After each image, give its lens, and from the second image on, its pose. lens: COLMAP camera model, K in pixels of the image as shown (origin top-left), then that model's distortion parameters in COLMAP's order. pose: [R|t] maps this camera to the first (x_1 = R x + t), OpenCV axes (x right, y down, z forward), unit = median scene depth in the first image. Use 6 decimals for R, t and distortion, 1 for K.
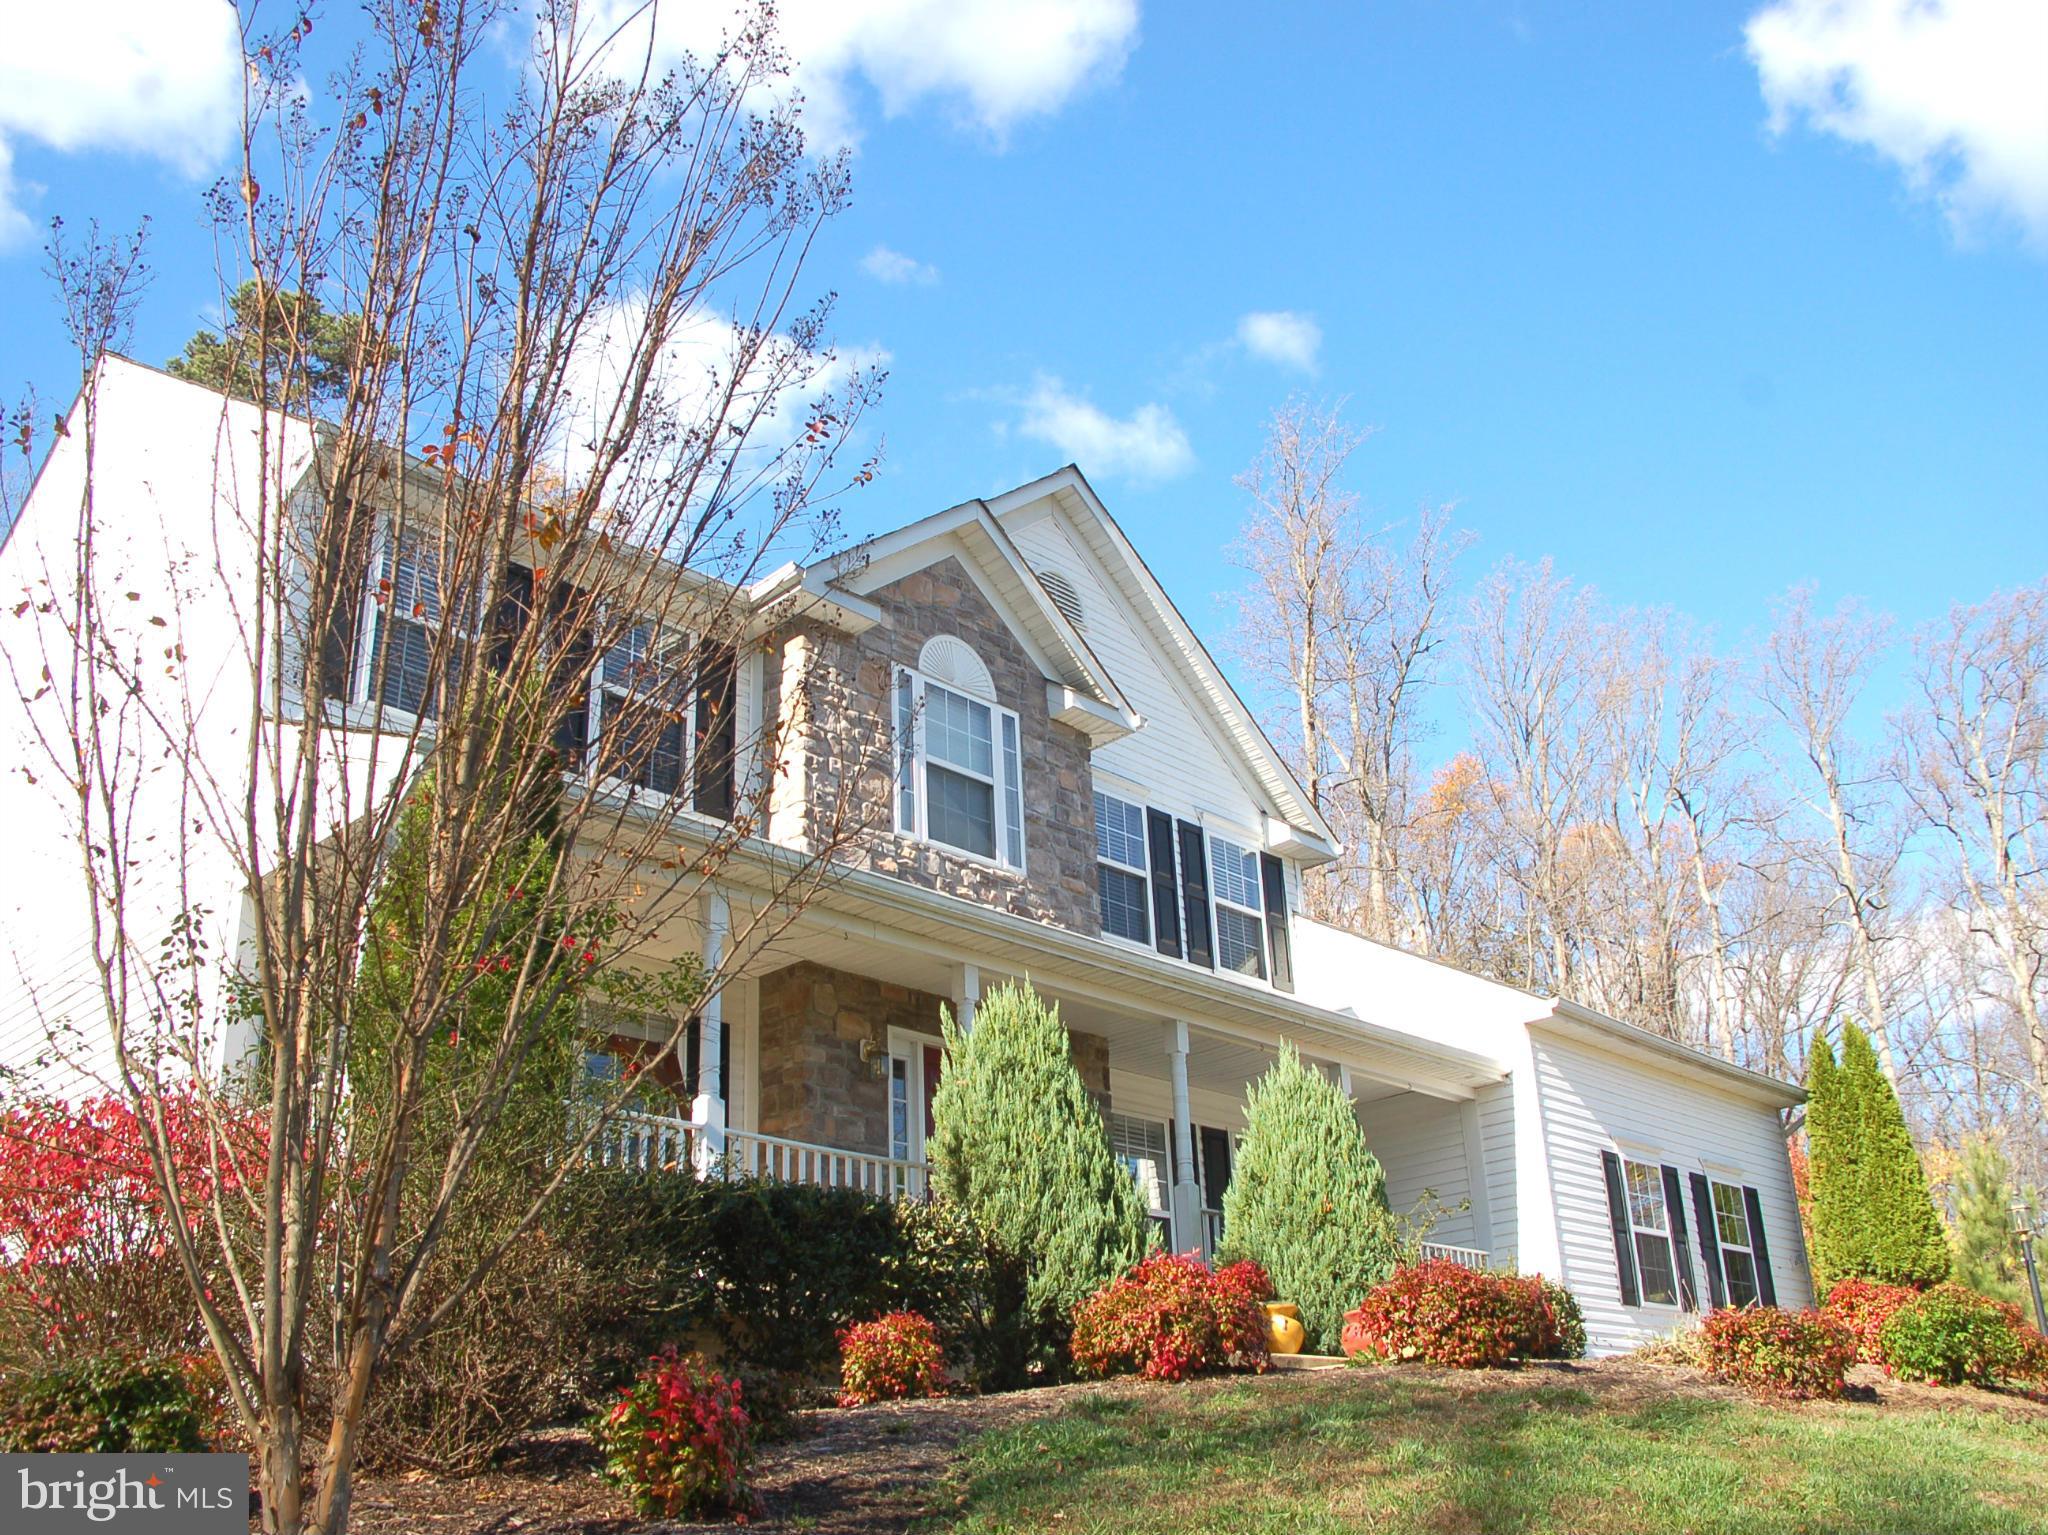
lens RADIAL K [[1899.0, 0, 1024.0], [0, 1899.0, 767.5], [0, 0, 1]] dist [-0.160294, 0.135569]
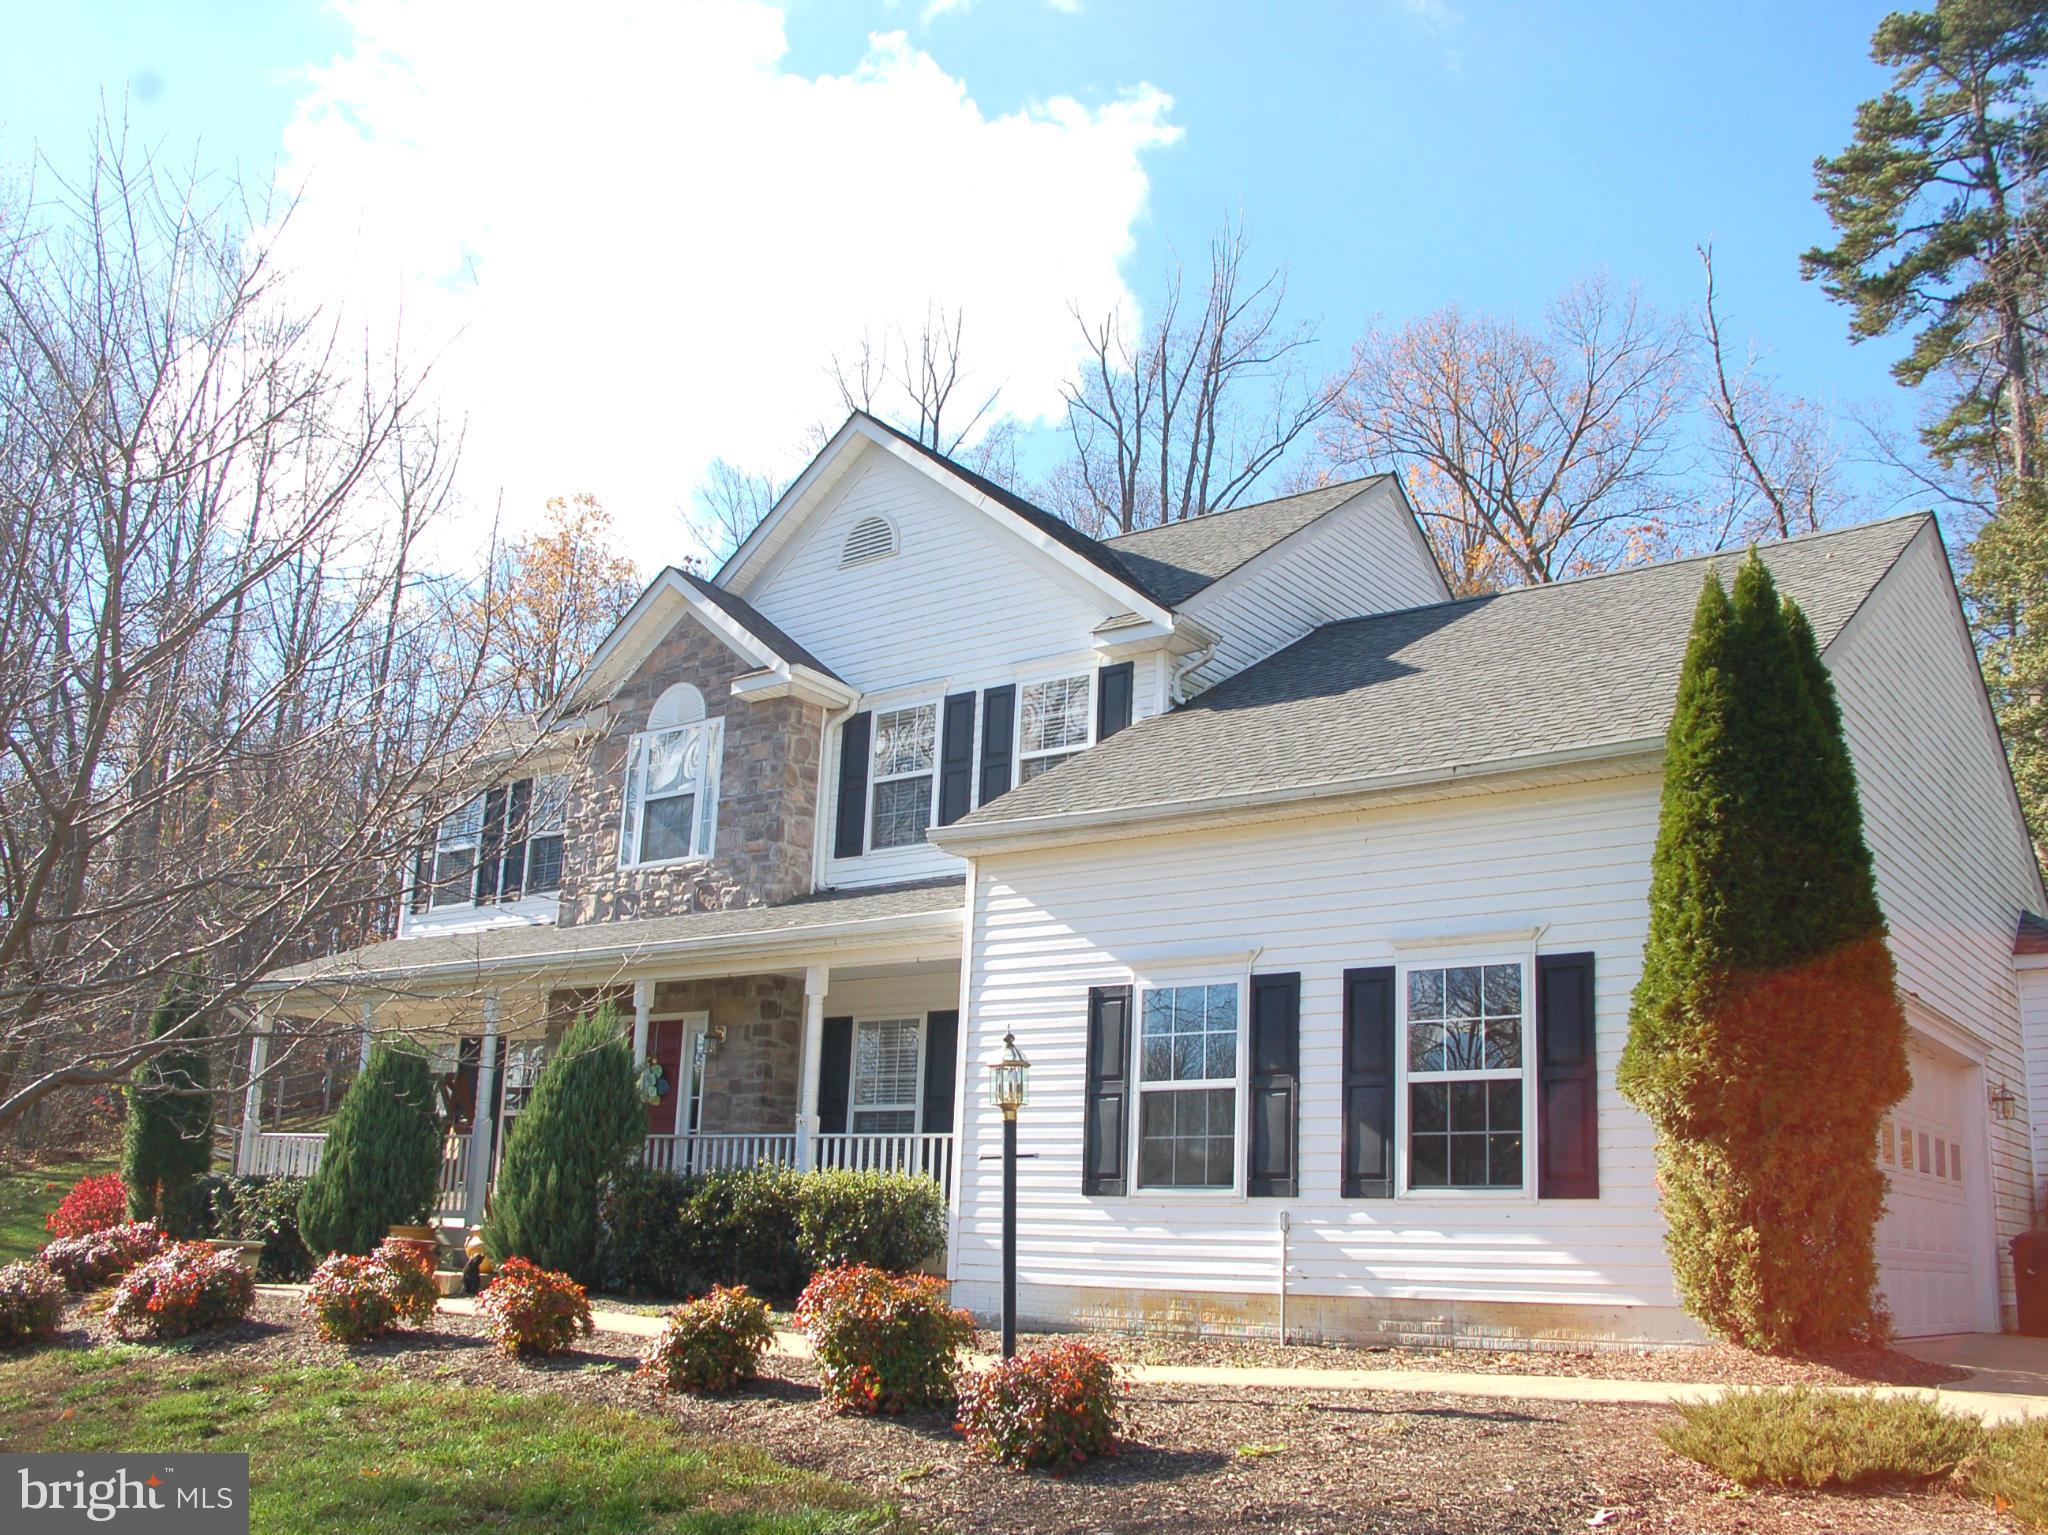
lens RADIAL K [[1899.0, 0, 1024.0], [0, 1899.0, 767.5], [0, 0, 1]] dist [-0.160294, 0.135569]
pose [[0.102904, -0.206032, -0.973119, 1.148345], [0.356707, 0.920887, -0.157252, 0.251226], [0.928532, -0.330936, 0.168256, 0.943752]]
